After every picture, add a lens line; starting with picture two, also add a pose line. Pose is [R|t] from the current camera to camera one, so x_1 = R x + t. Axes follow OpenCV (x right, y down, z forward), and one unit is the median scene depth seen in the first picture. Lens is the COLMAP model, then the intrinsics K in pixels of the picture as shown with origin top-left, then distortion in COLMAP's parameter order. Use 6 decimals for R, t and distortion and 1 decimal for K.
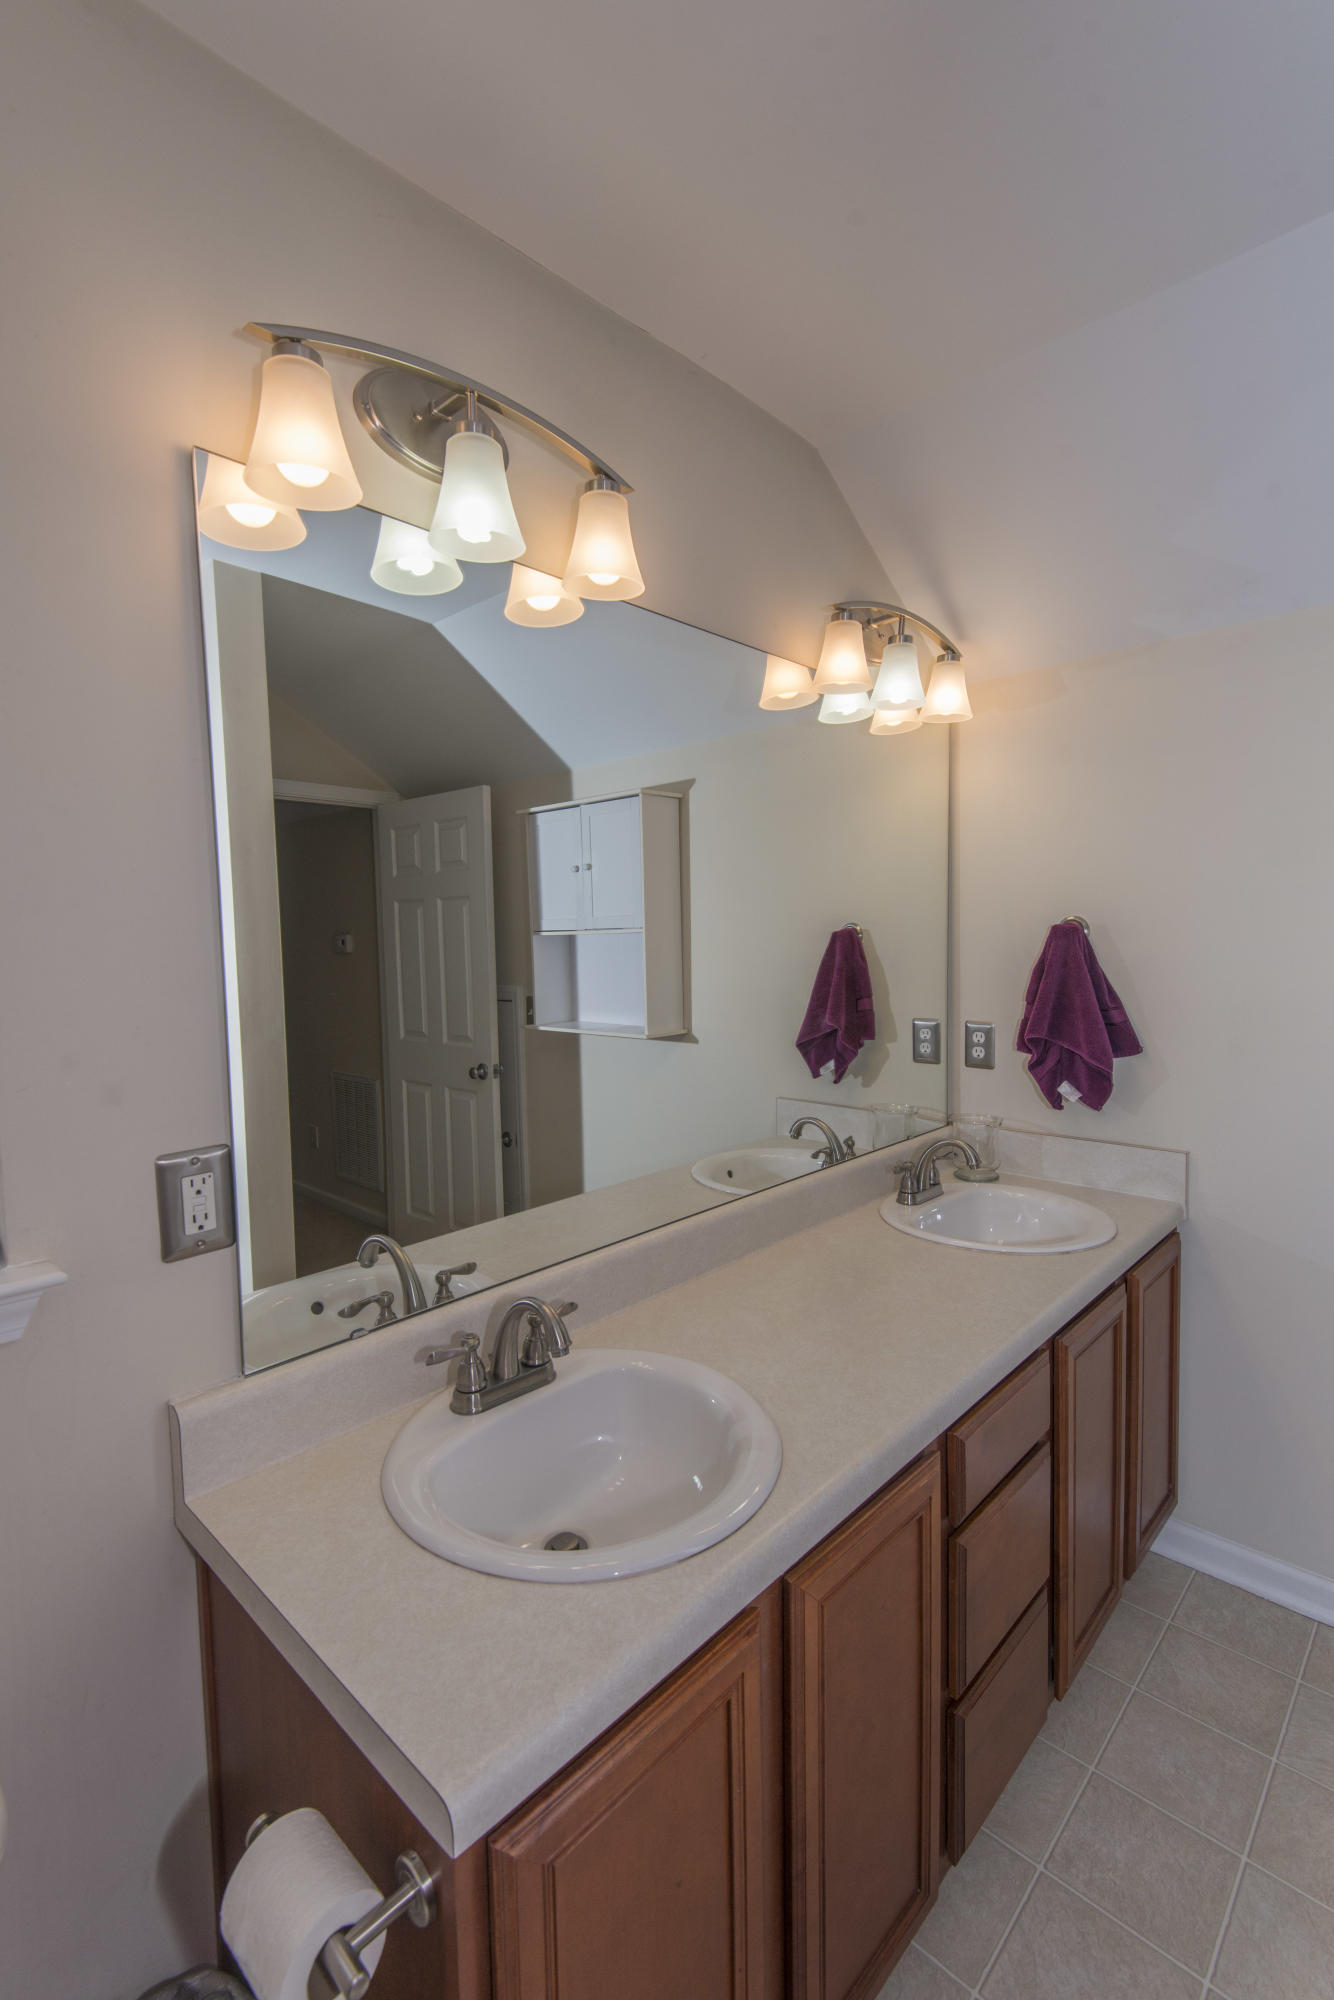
lens RADIAL K [[901.1, 0, 667.0], [0, 901.1, 1000.0], [0, 0, 1]] dist [0.041096, -0.026450]
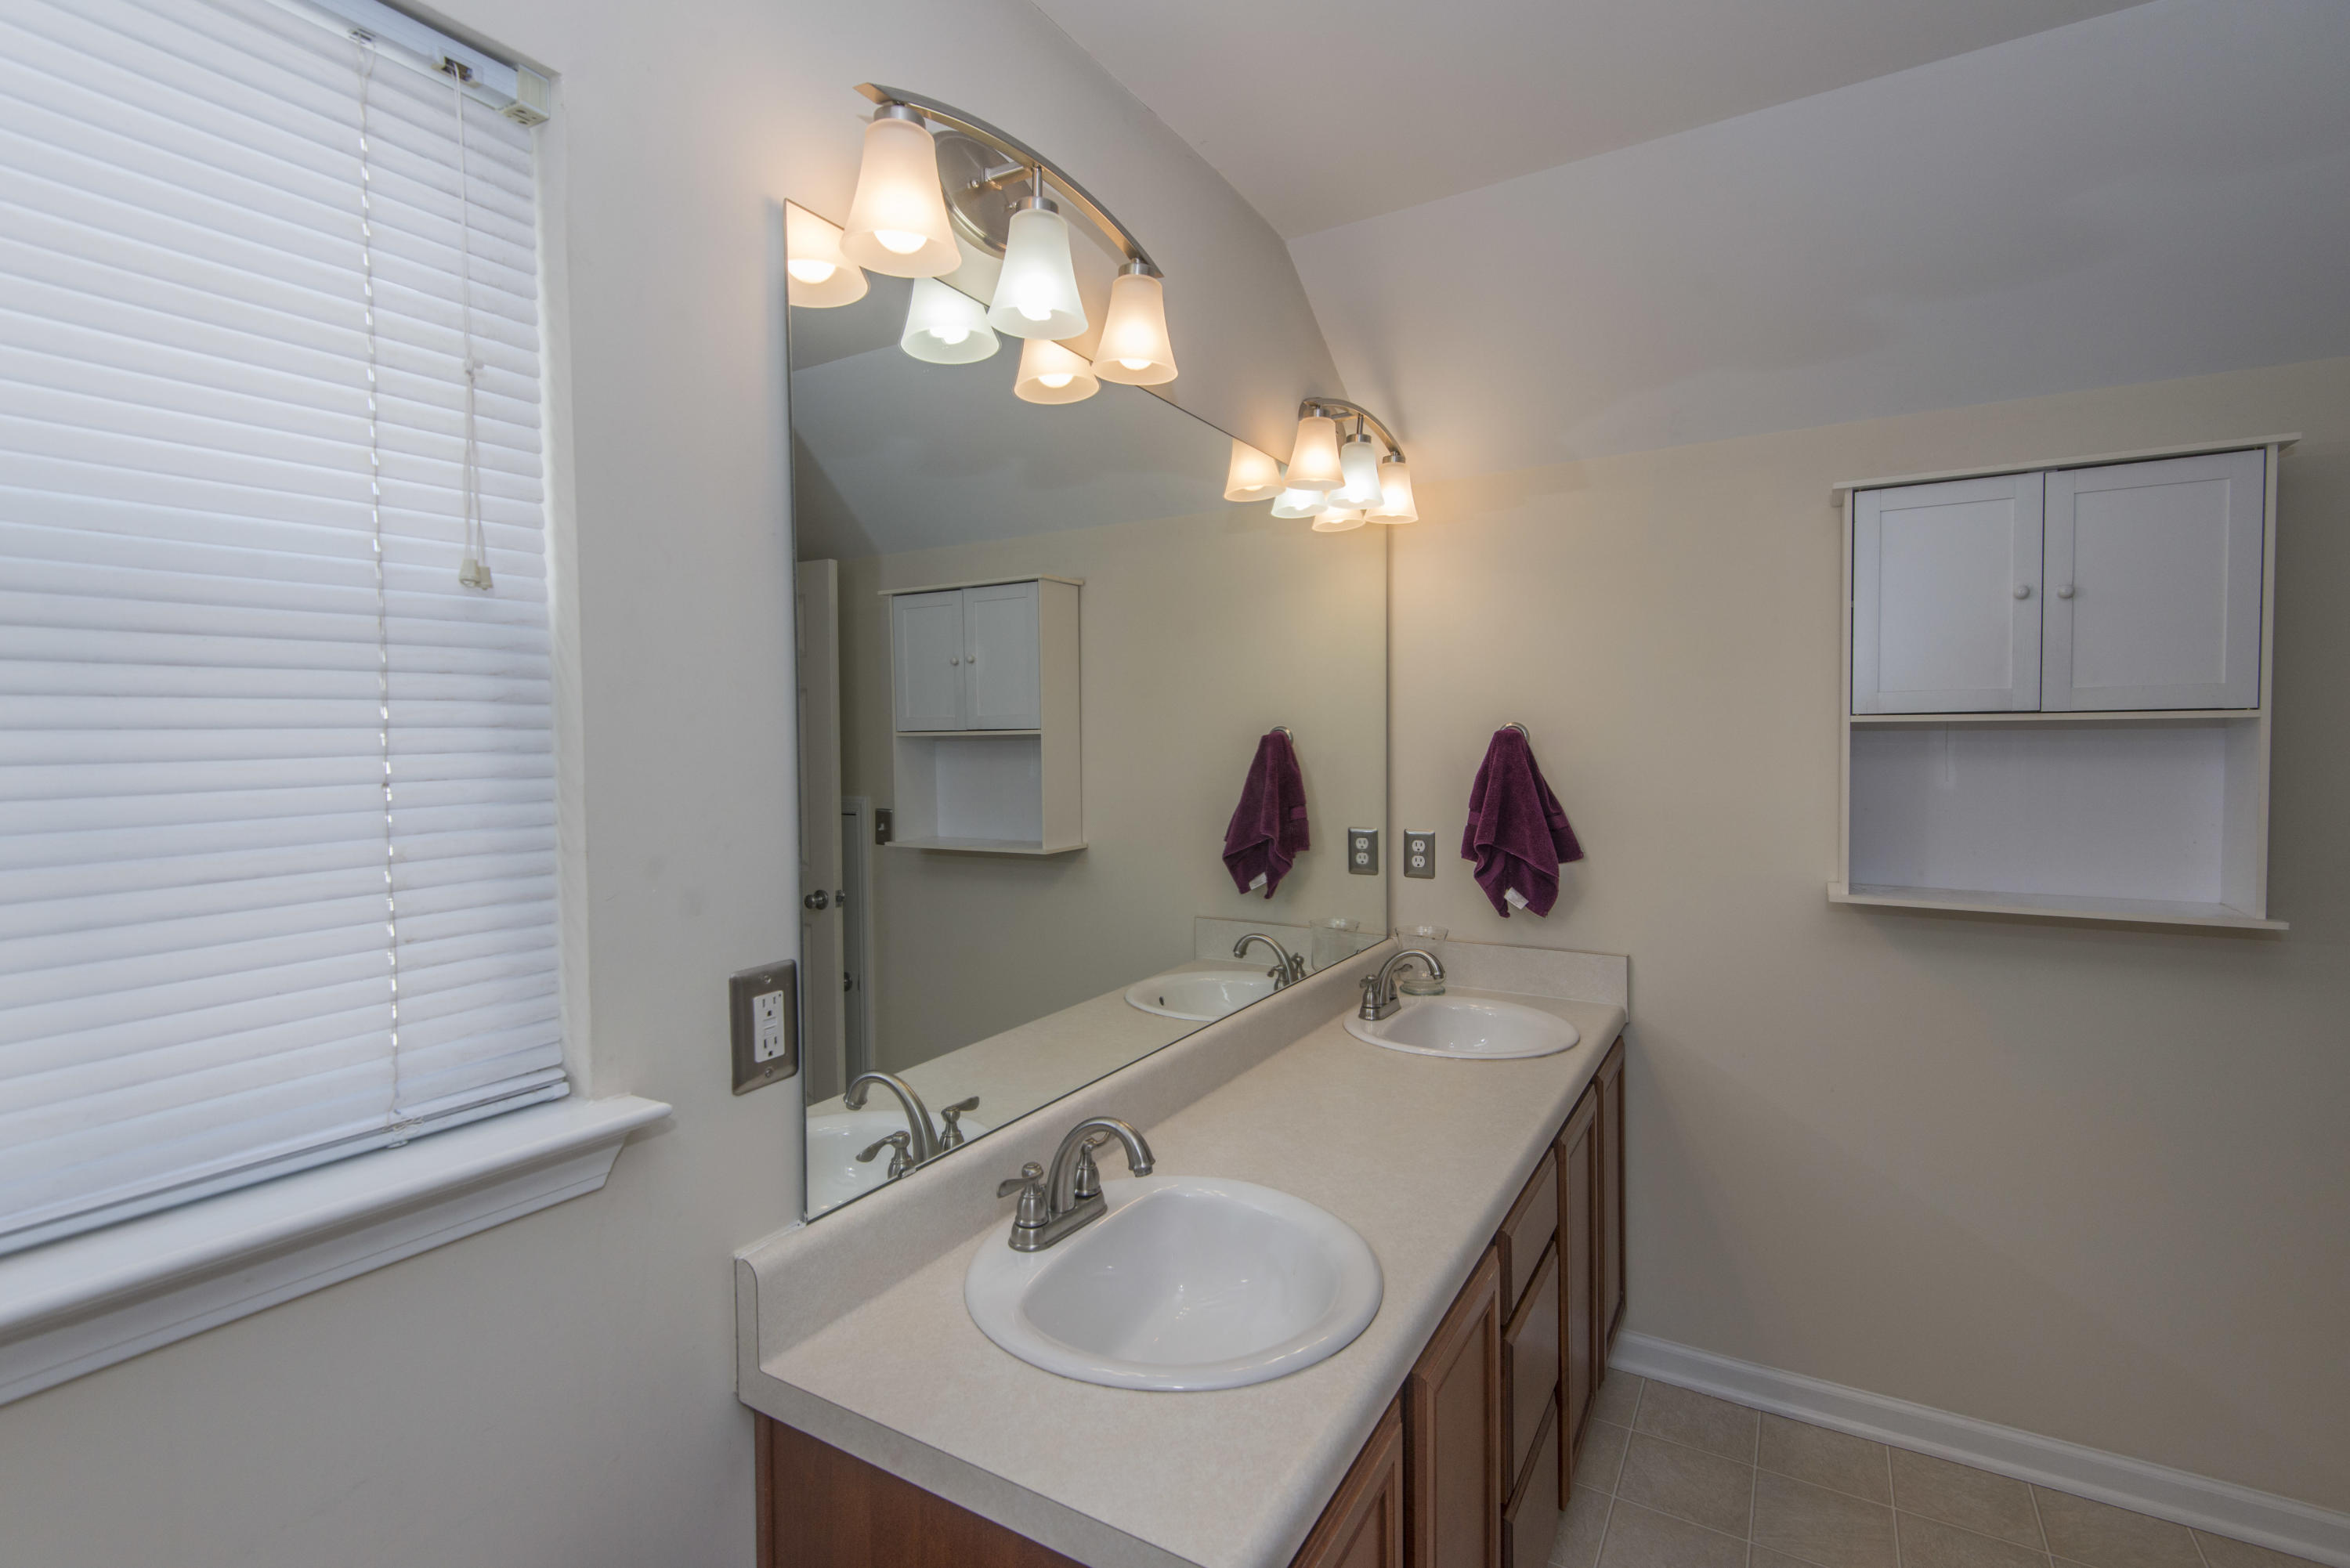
lens RADIAL K [[1058.7, 0, 1179.4], [0, 1058.7, 768.9], [0, 0, 1]] dist [0.041096, -0.026450]
pose [[0.975020, 0.004641, 0.222070, -0.177207], [0.005825, 0.998904, -0.046451, 0.011515], [-0.222042, 0.046584, 0.973924, -0.057491]]
